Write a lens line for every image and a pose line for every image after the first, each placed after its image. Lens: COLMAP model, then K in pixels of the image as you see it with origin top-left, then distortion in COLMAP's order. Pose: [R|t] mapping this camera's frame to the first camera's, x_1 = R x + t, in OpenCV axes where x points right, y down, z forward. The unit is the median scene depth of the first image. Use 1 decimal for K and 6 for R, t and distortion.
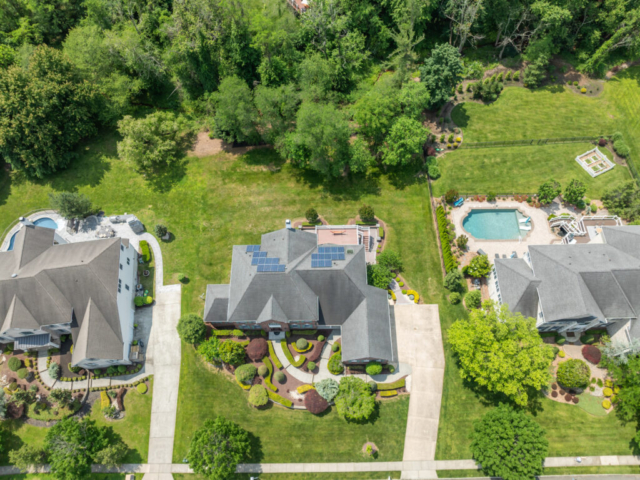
lens RADIAL K [[439.8, 0, 320.0], [0, 439.8, 240.0], [0, 0, 1]] dist [-0.003032, -0.000969]
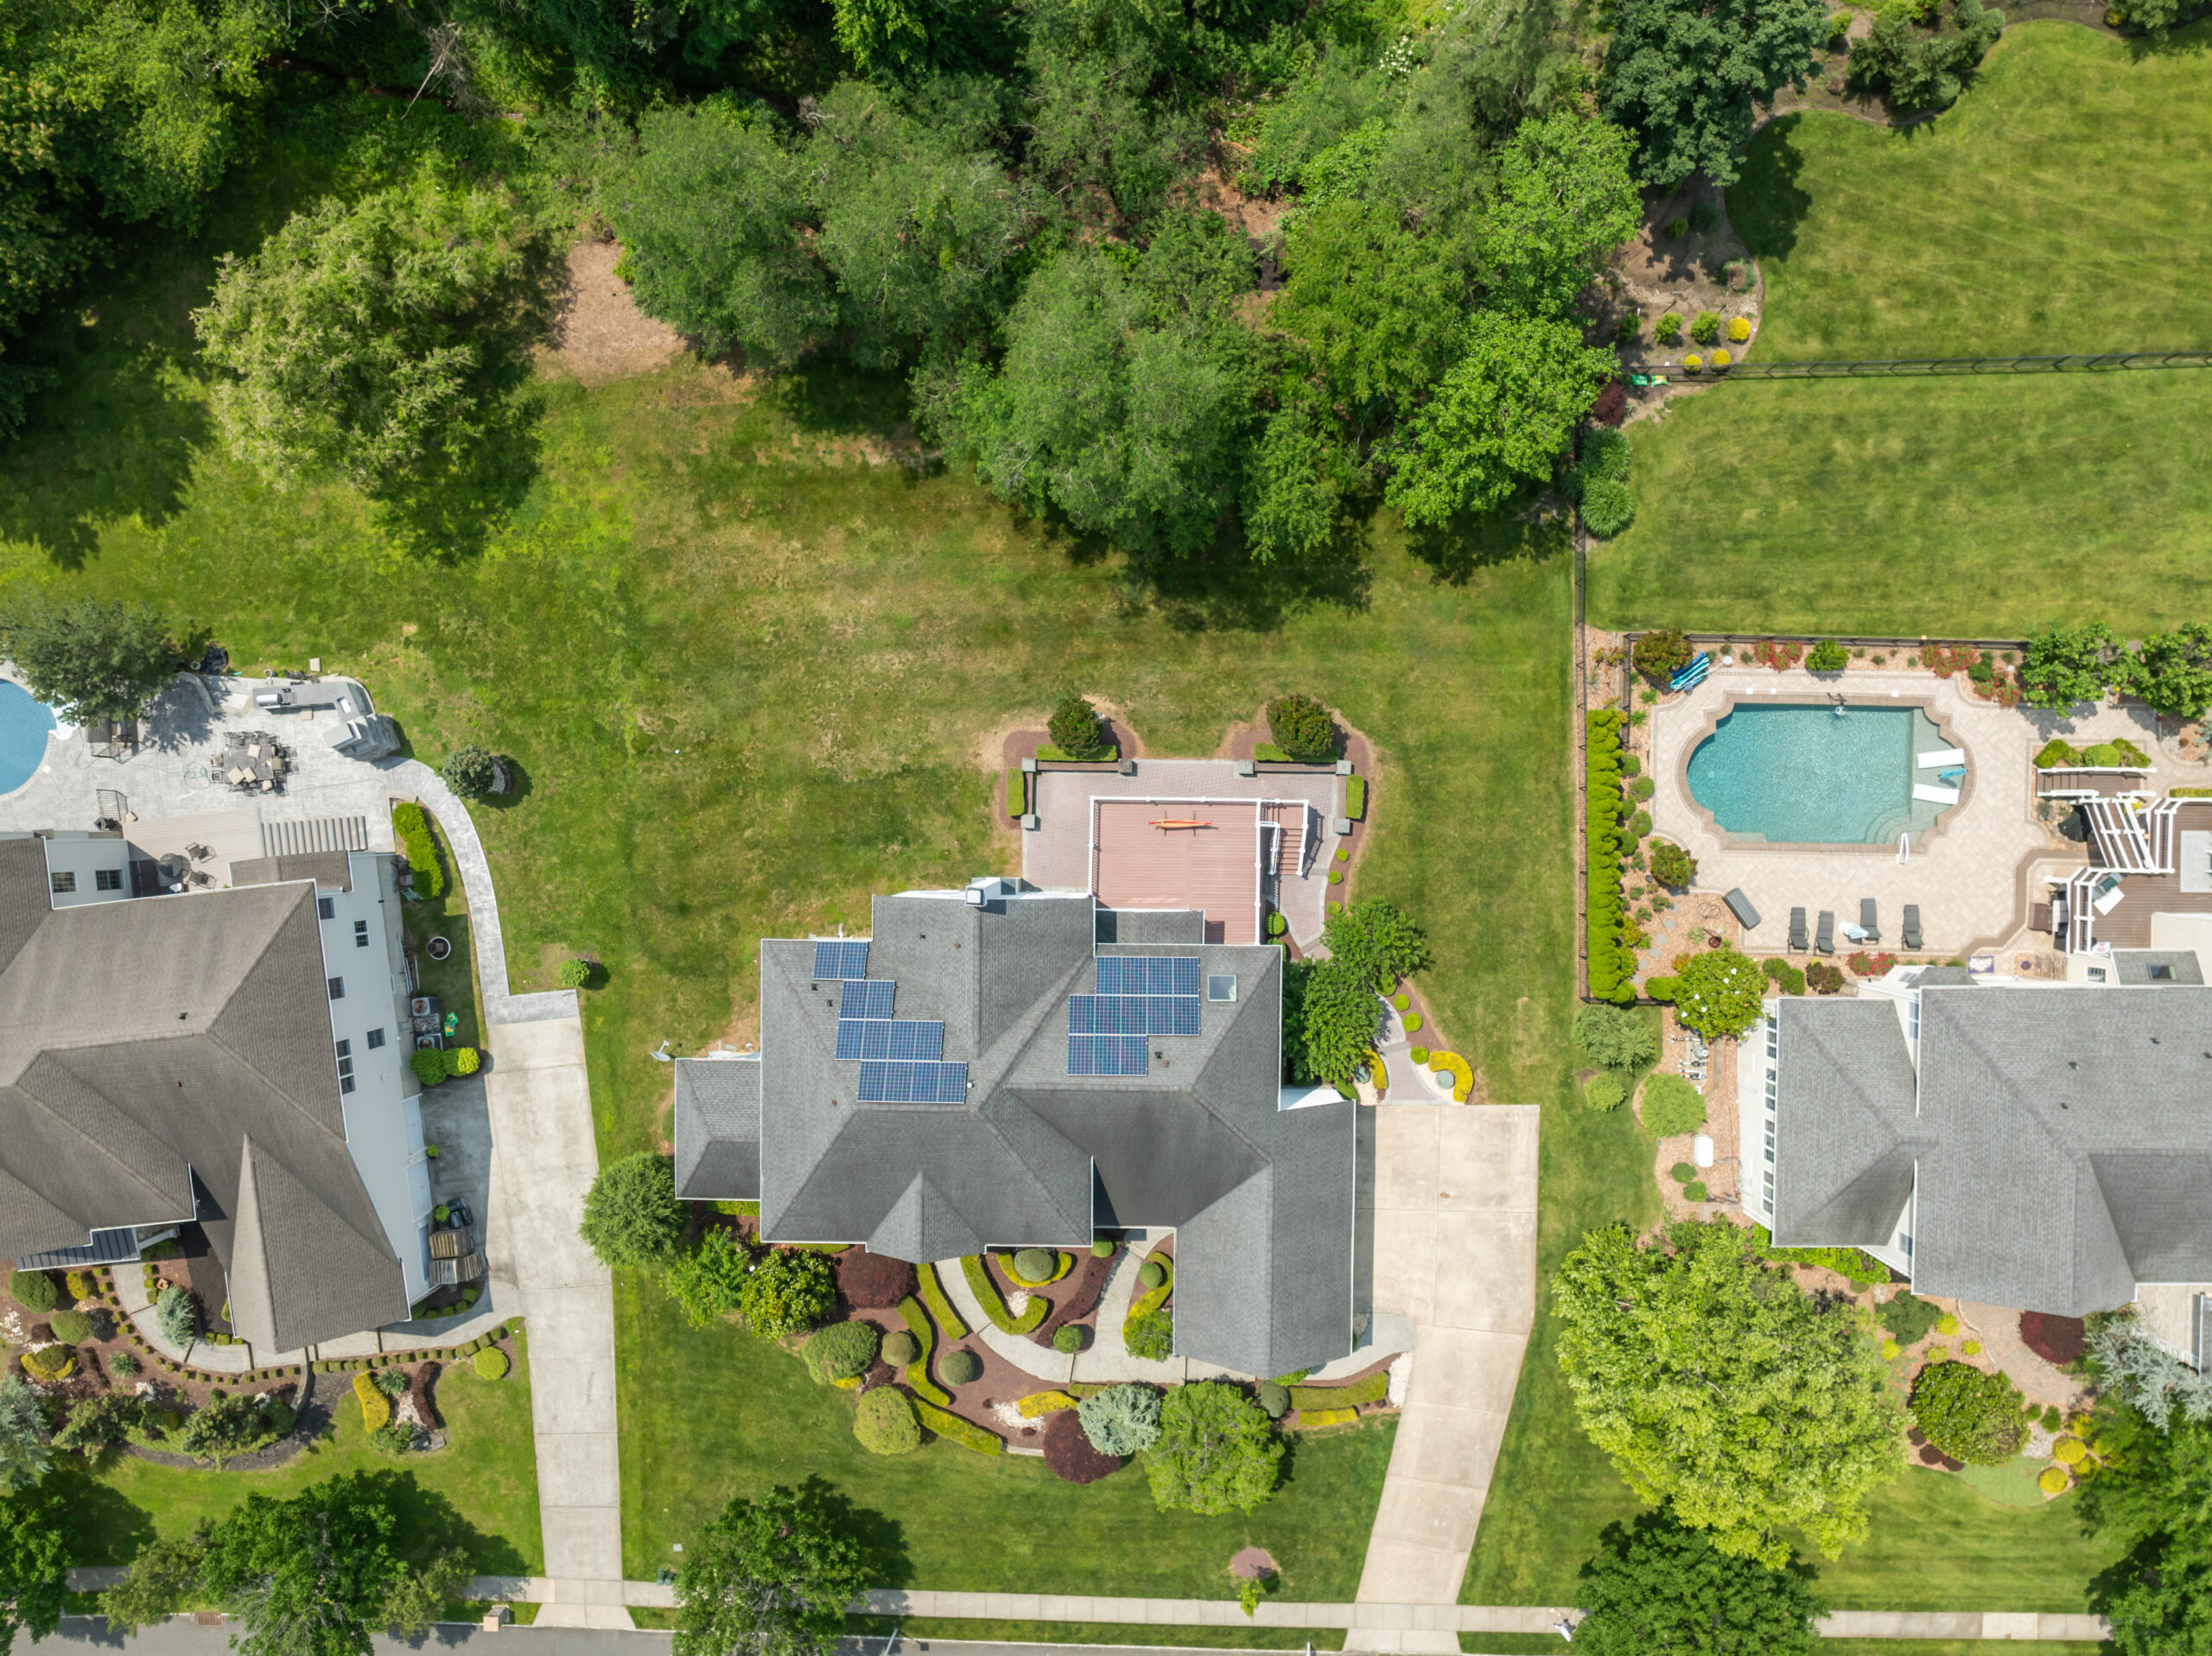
lens RADIAL K [[1584.8, 0, 1123.5], [0, 1584.8, 563.2], [0, 0, 1]] dist [-0.016610, 0.005293]
pose [[0.999786, 0.020682, 0.000893, 0.004986], [-0.018954, 0.897209, 0.441199, -0.554206], [0.008324, -0.441122, 0.897409, 0.265502]]
